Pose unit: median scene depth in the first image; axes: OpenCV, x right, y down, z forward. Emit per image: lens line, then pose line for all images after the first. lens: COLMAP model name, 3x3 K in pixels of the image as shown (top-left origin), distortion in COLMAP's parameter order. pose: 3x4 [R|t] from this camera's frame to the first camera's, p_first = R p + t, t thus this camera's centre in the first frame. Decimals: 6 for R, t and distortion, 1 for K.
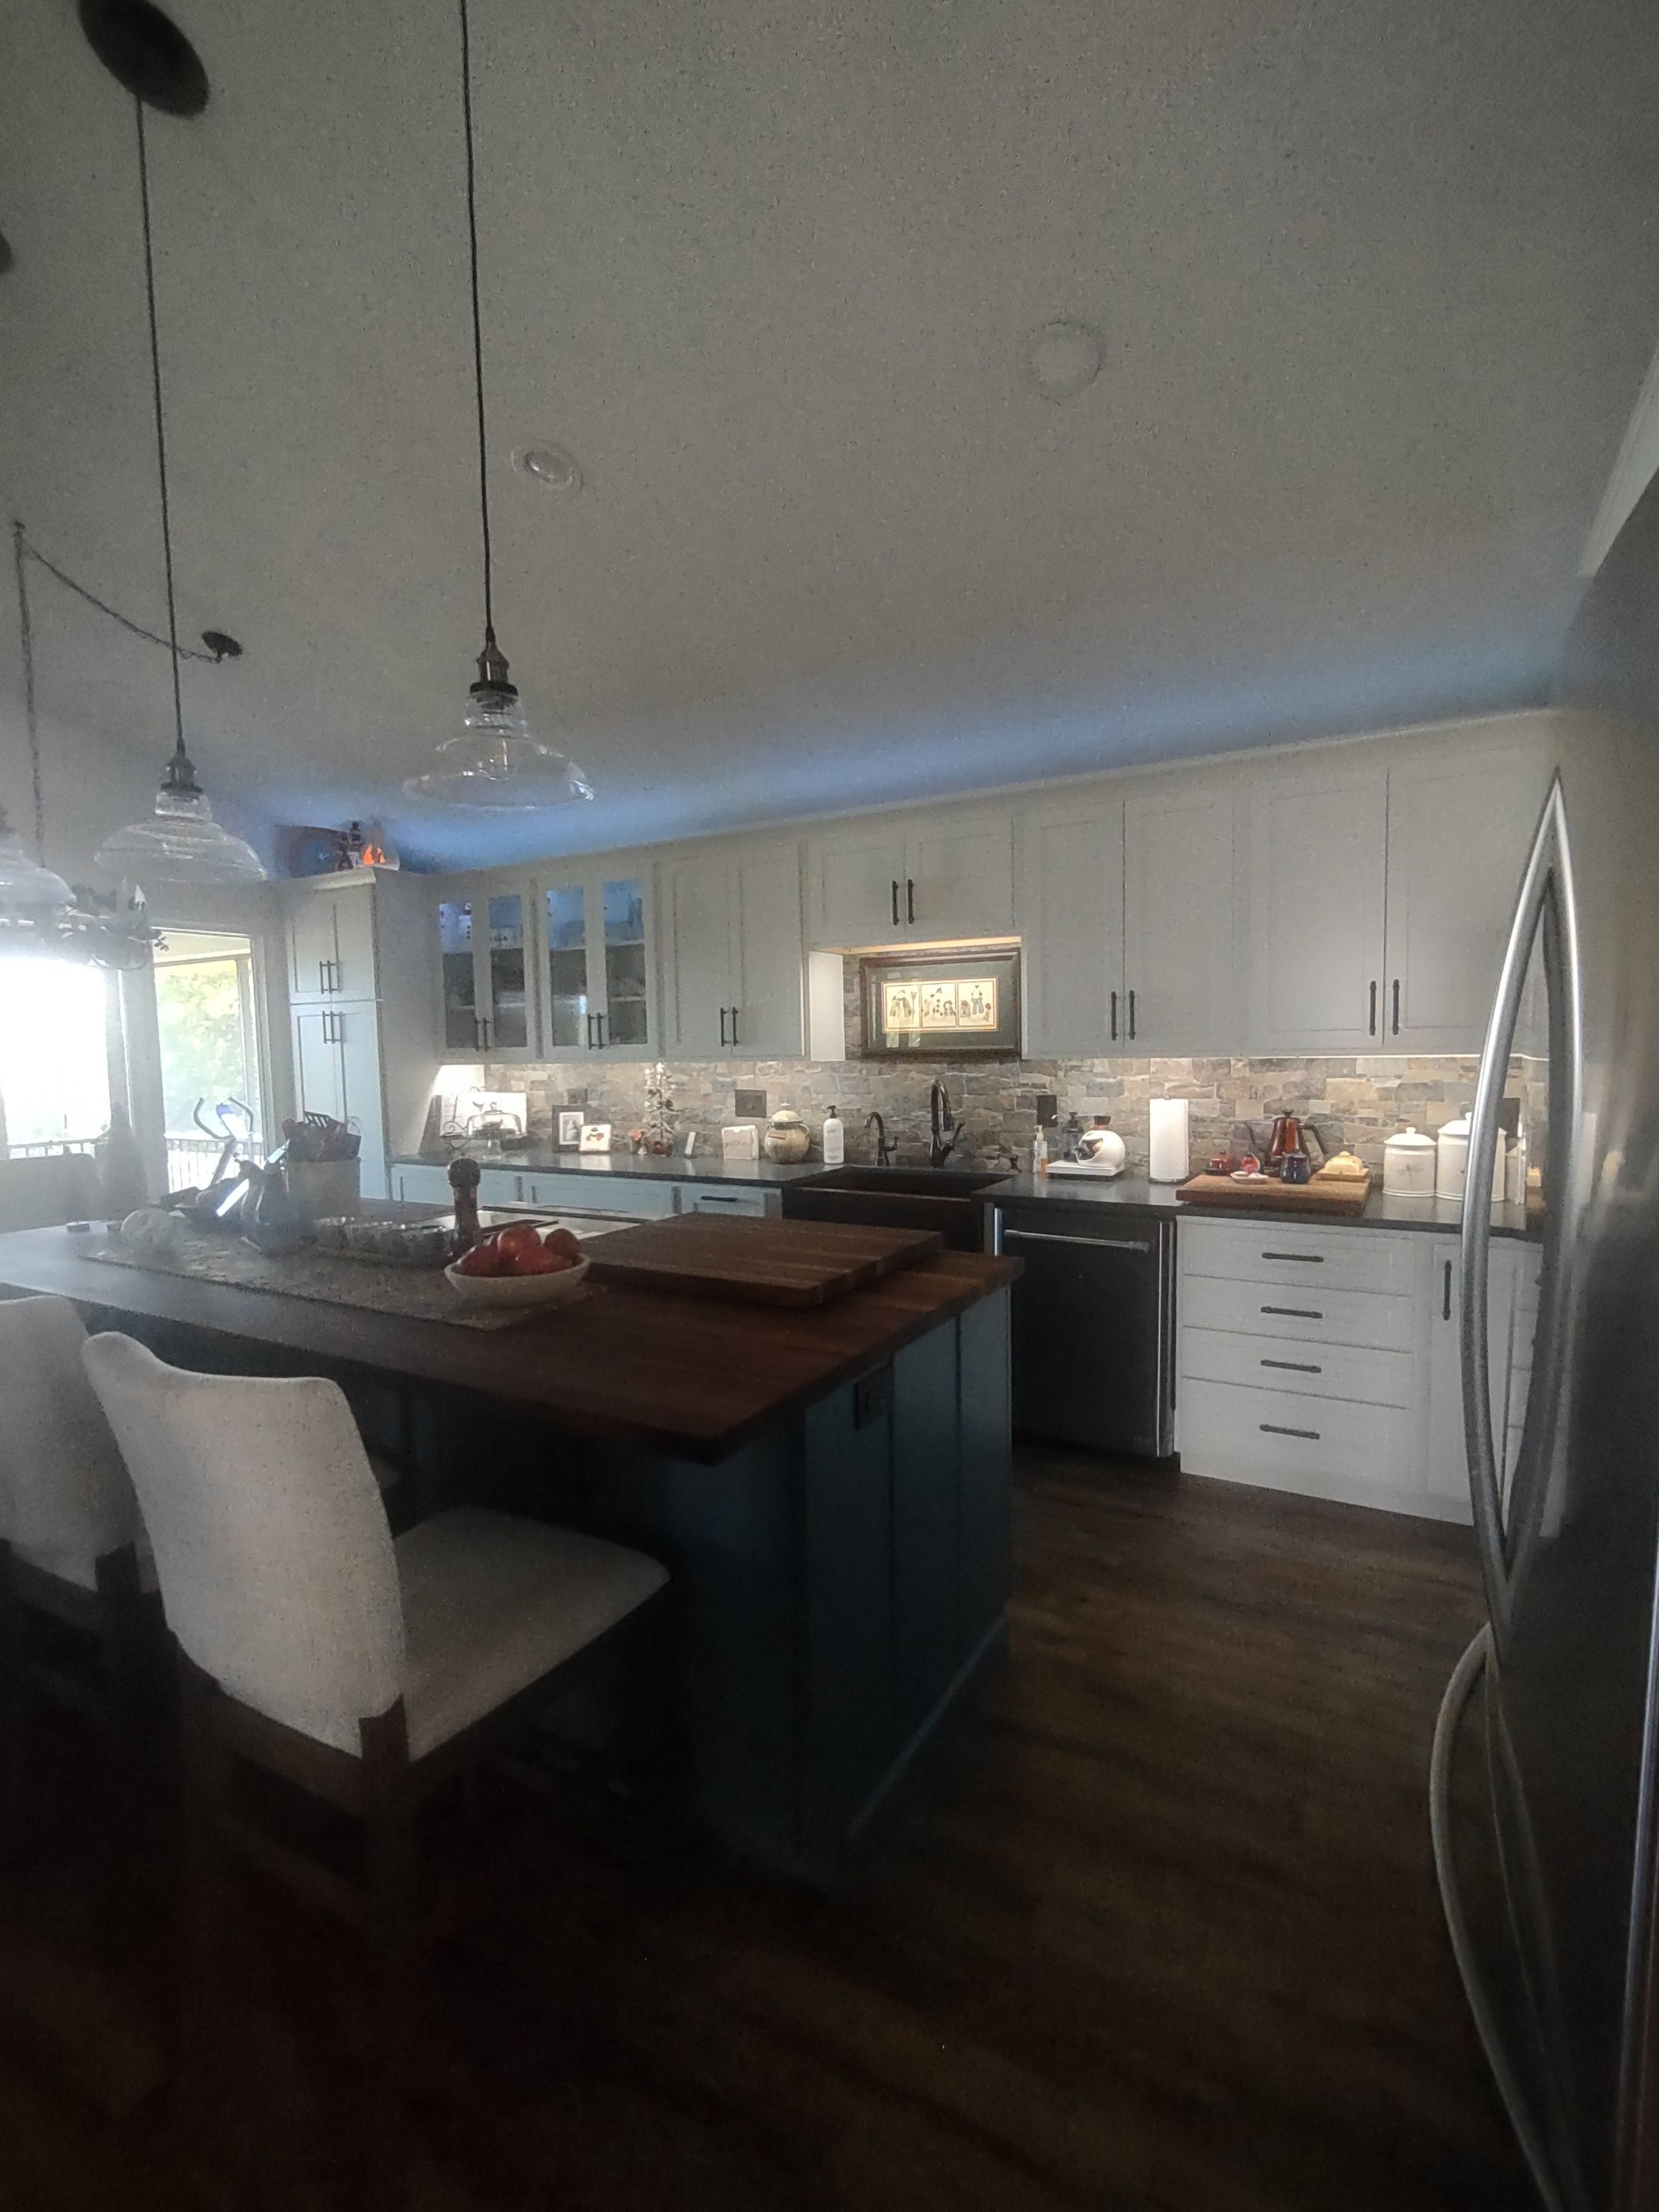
lens RADIAL K [[1010.8, 0, 843.6], [0, 1010.8, 1111.8], [0, 0, 1]] dist [-0.000838, 0.000341]
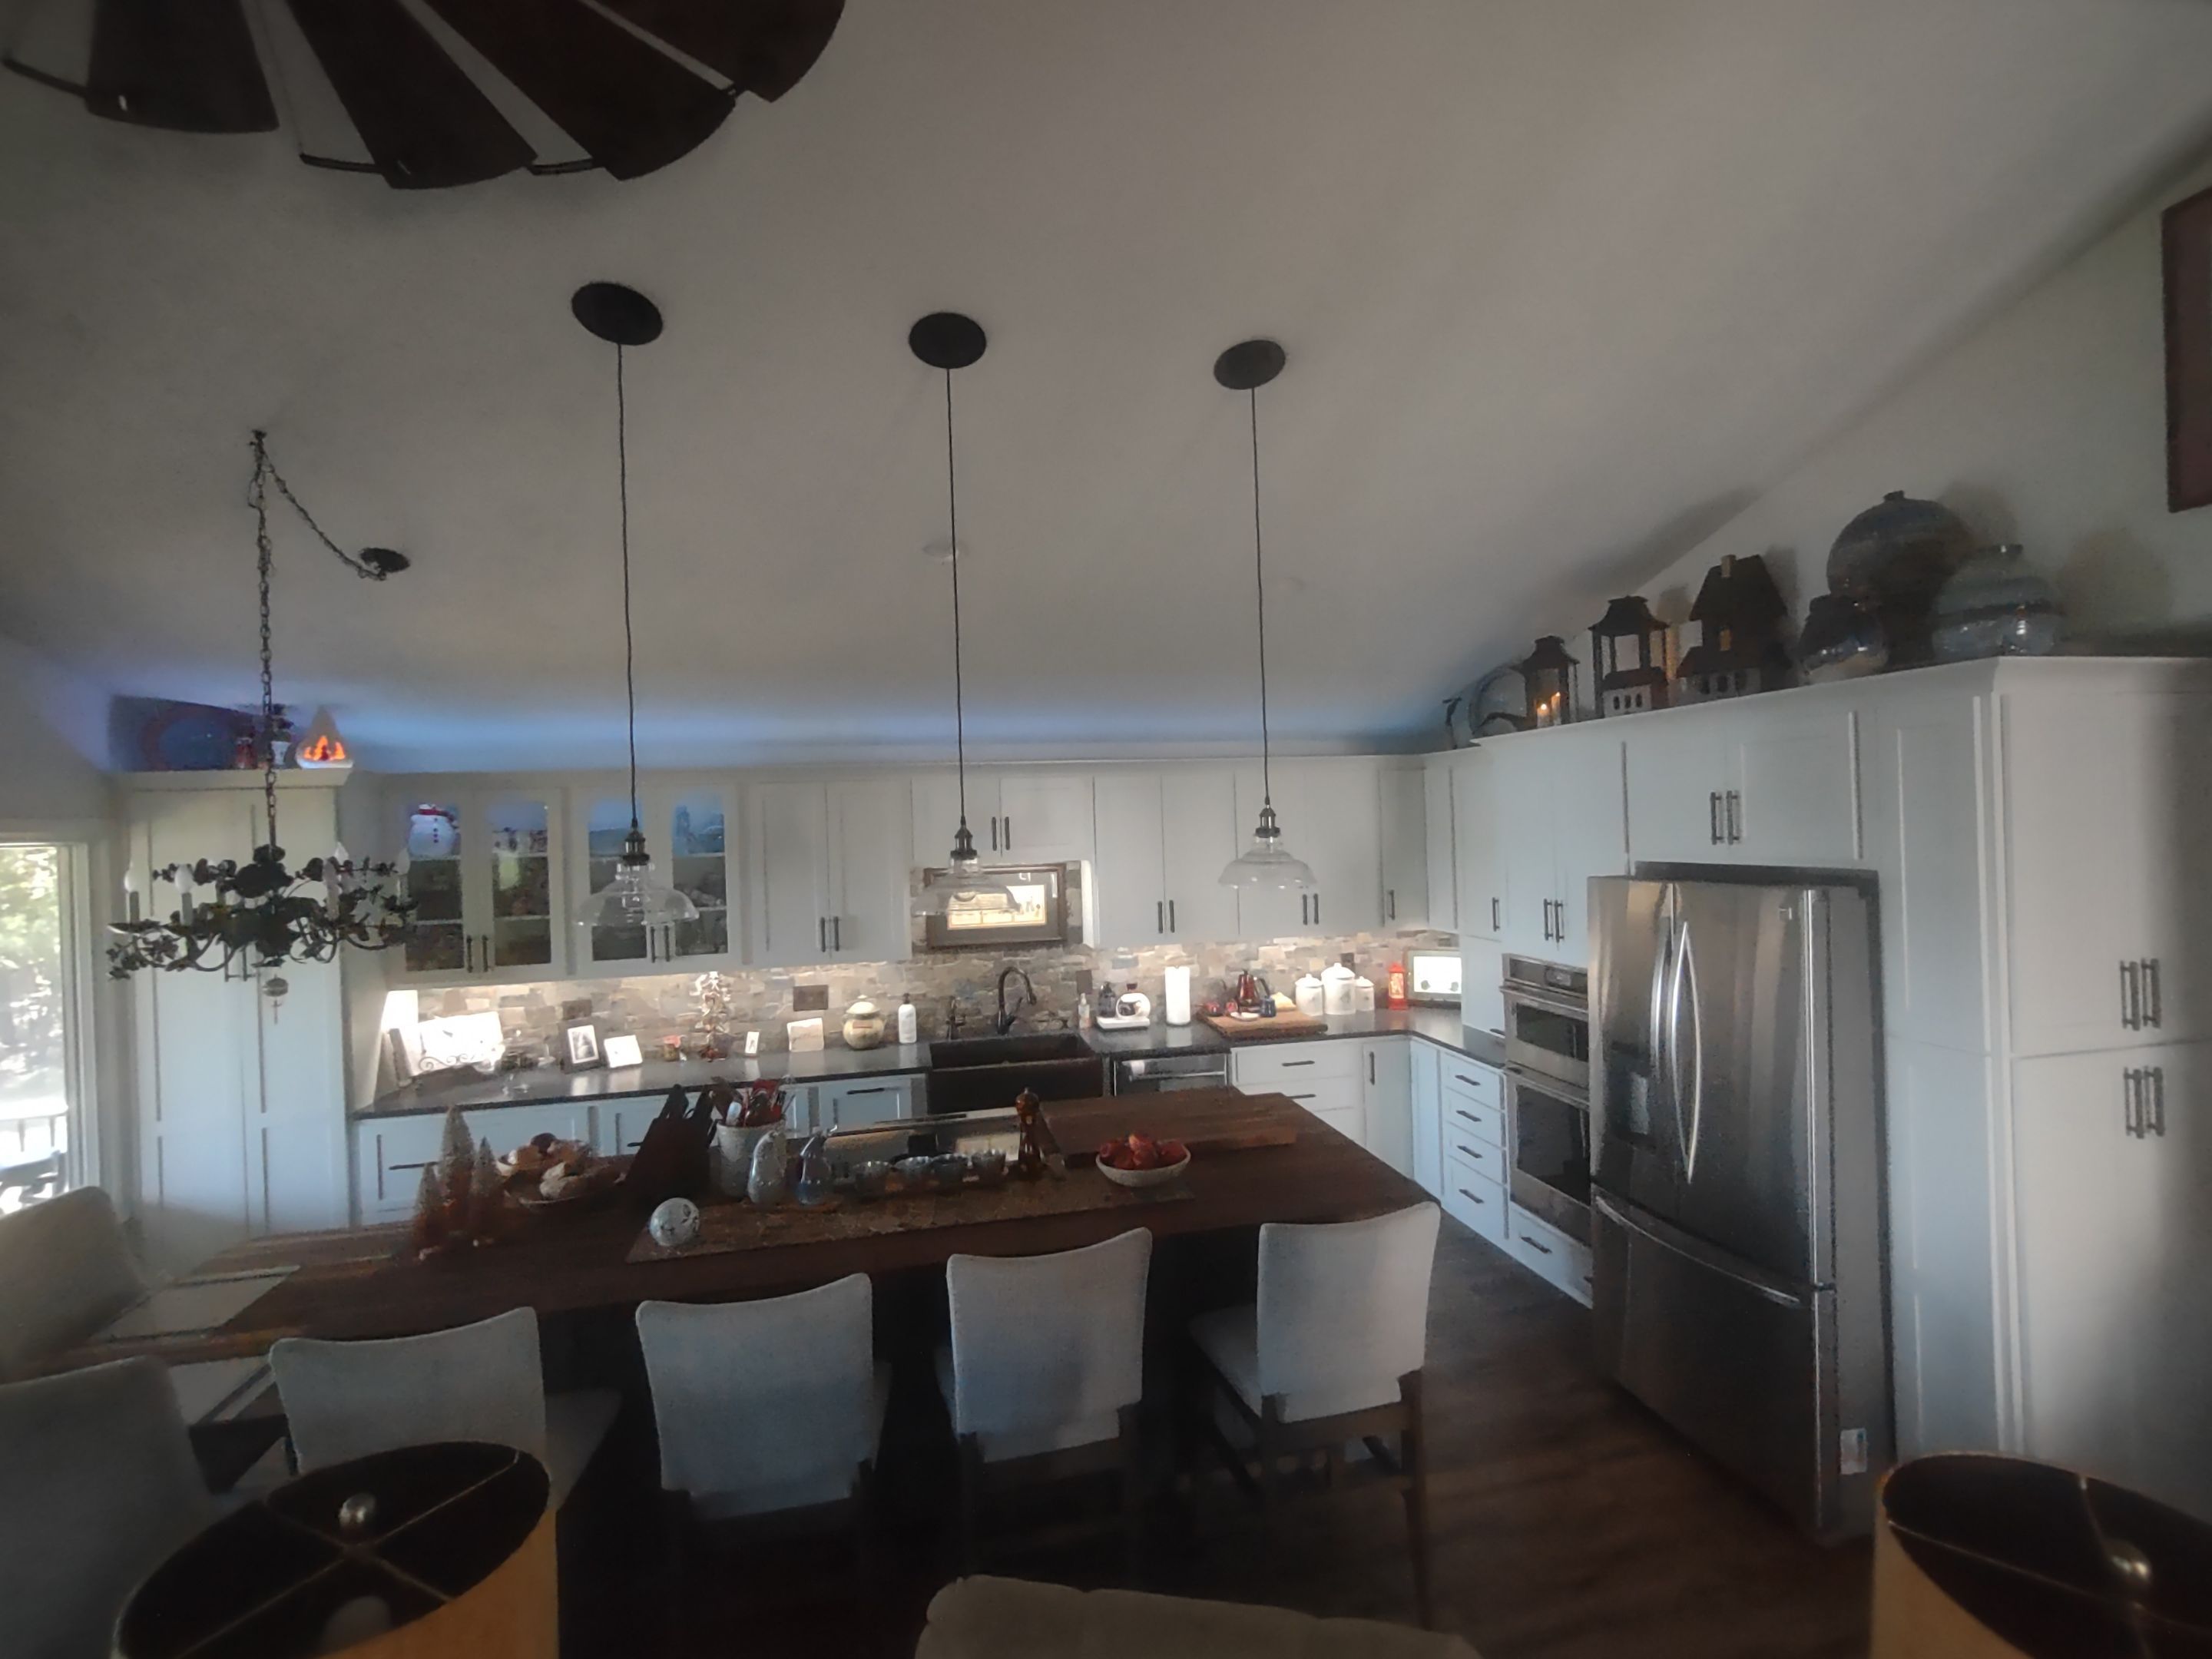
lens RADIAL K [[1013.6, 0, 1123.4], [0, 1013.6, 820.9], [0, 0, 1]] dist [-0.002829, 0.001112]
pose [[0.739749, -0.004109, 0.672870, -0.643635], [0.061989, 0.996145, -0.062066, -0.122347], [-0.670021, 0.087624, 0.737152, -0.059105]]
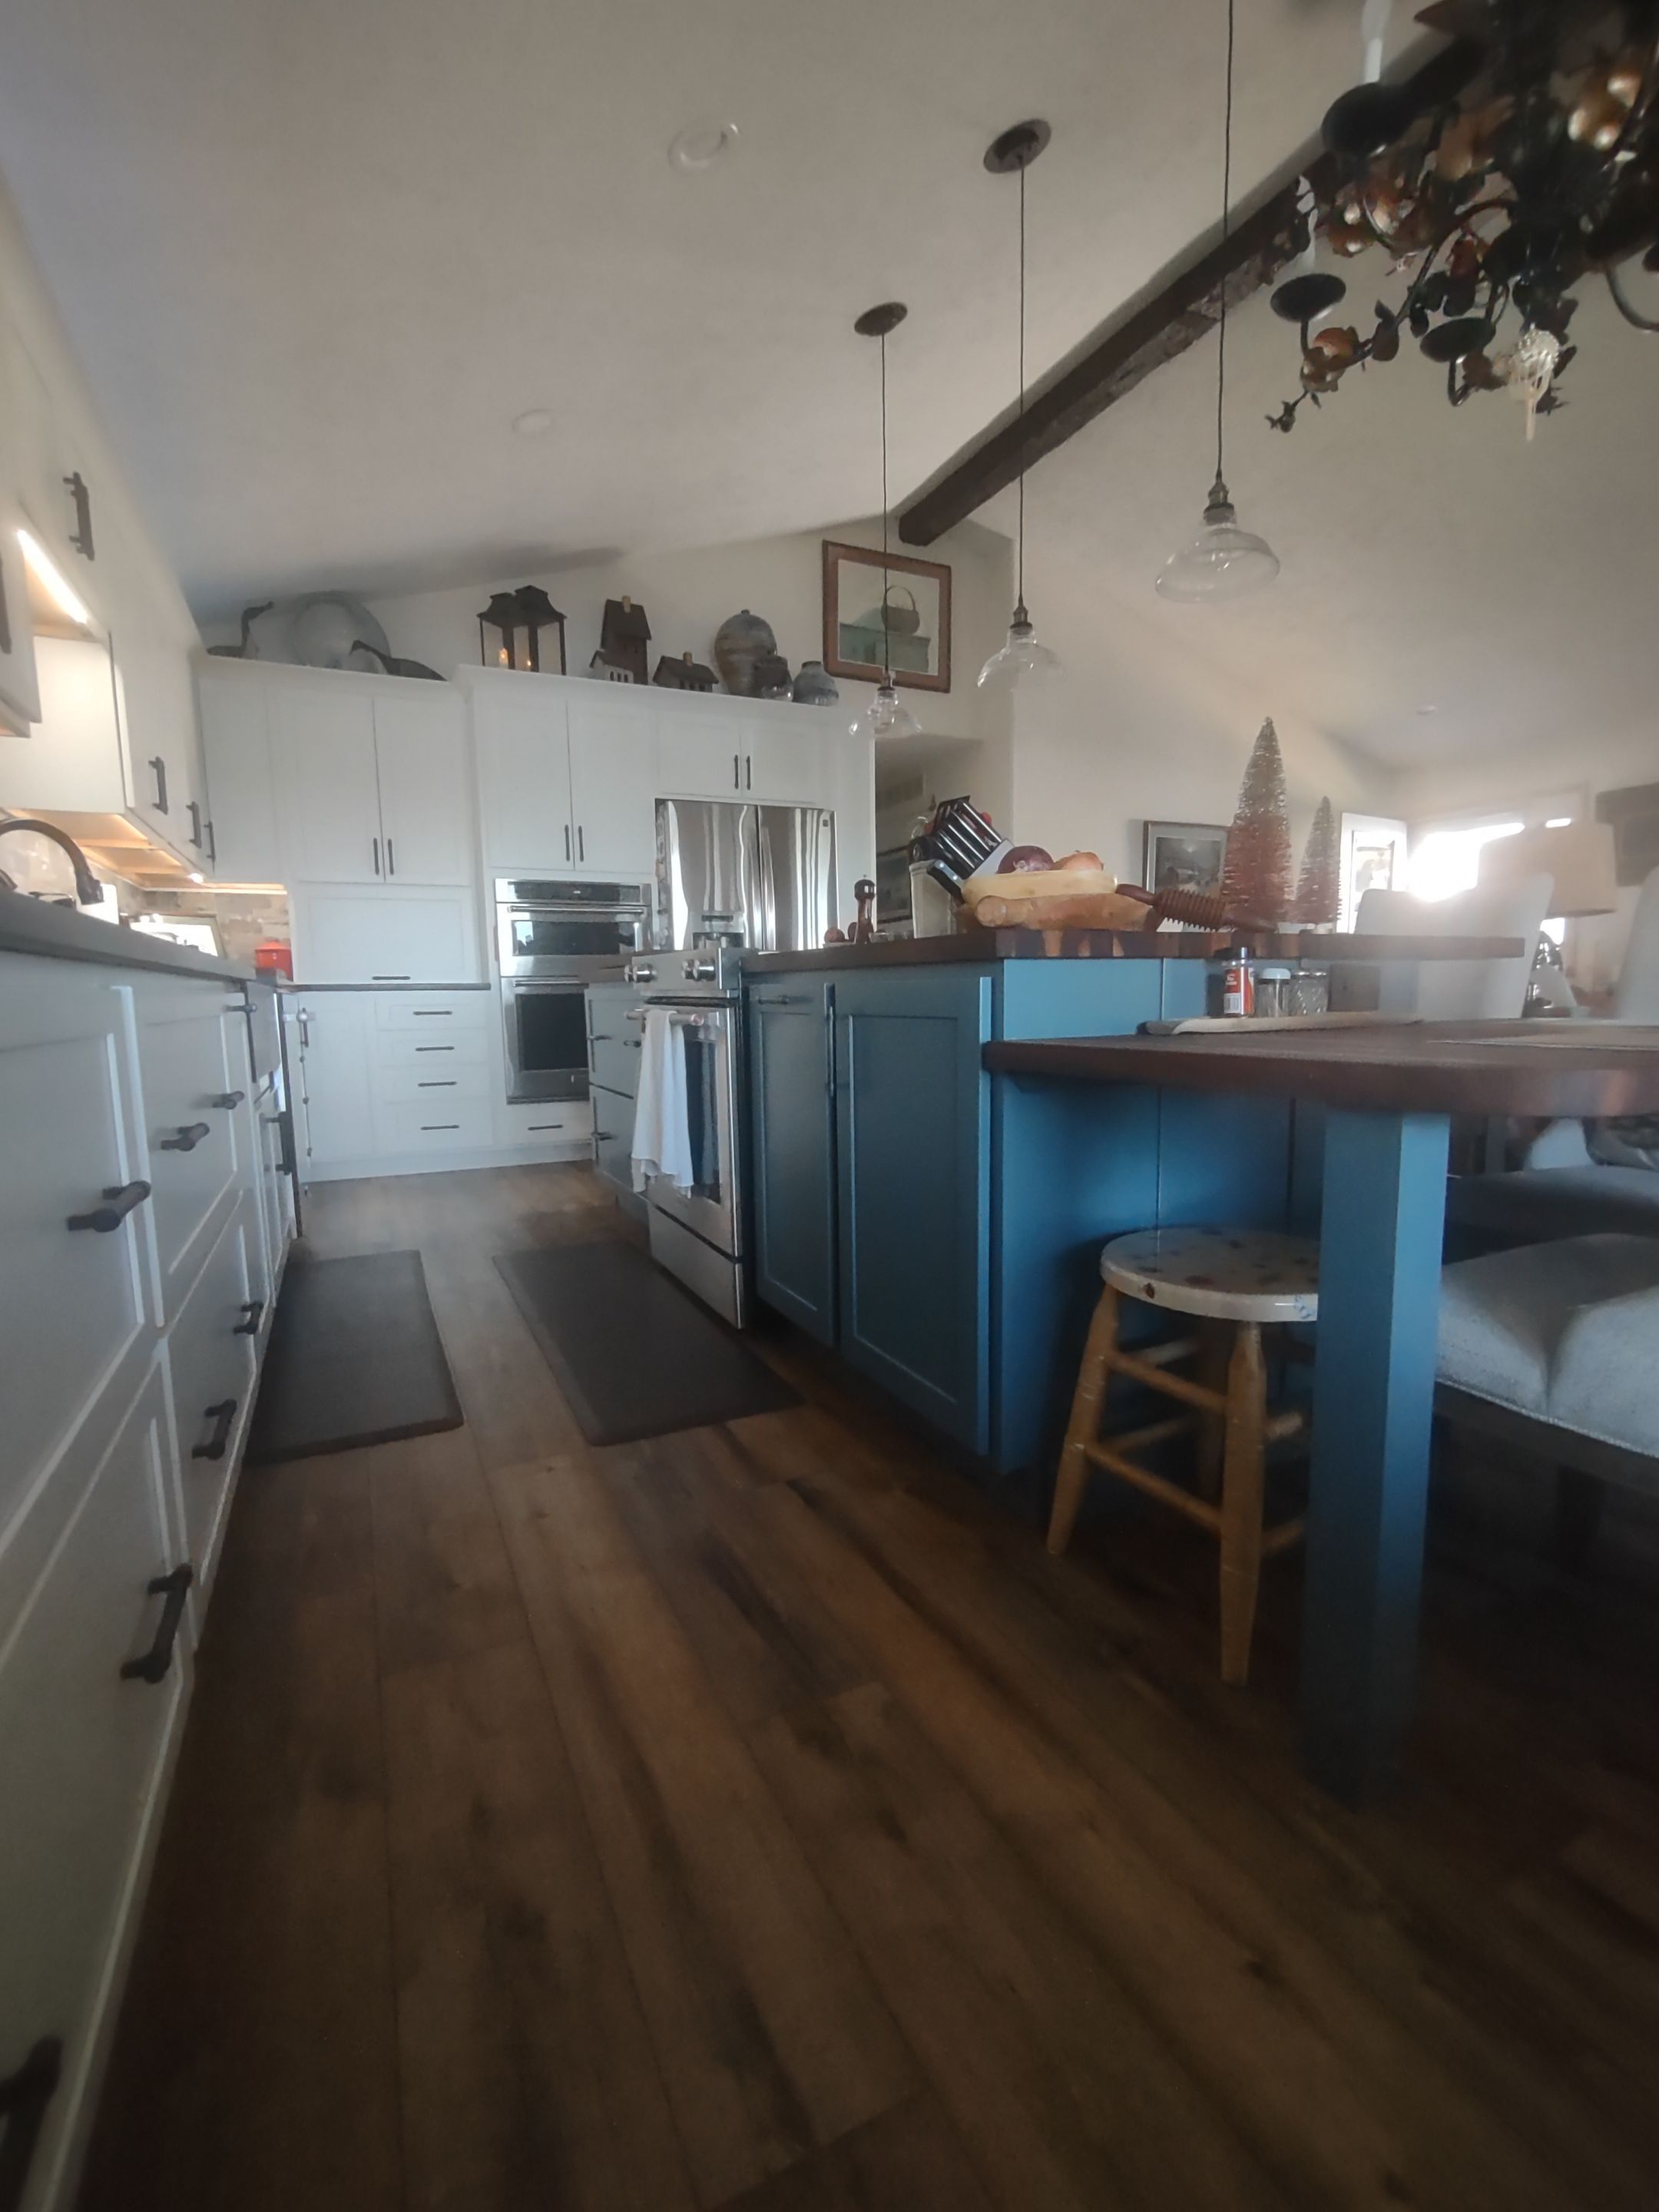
lens RADIAL K [[1010.8, 0, 843.6], [0, 1010.8, 1111.8], [0, 0, 1]] dist [-0.000838, 0.000341]
pose [[-0.825198, -0.036597, 0.563657, -0.621515], [0.067073, 0.984490, 0.162116, 0.071525], [-0.560848, 0.171584, -0.809944, 1.191532]]
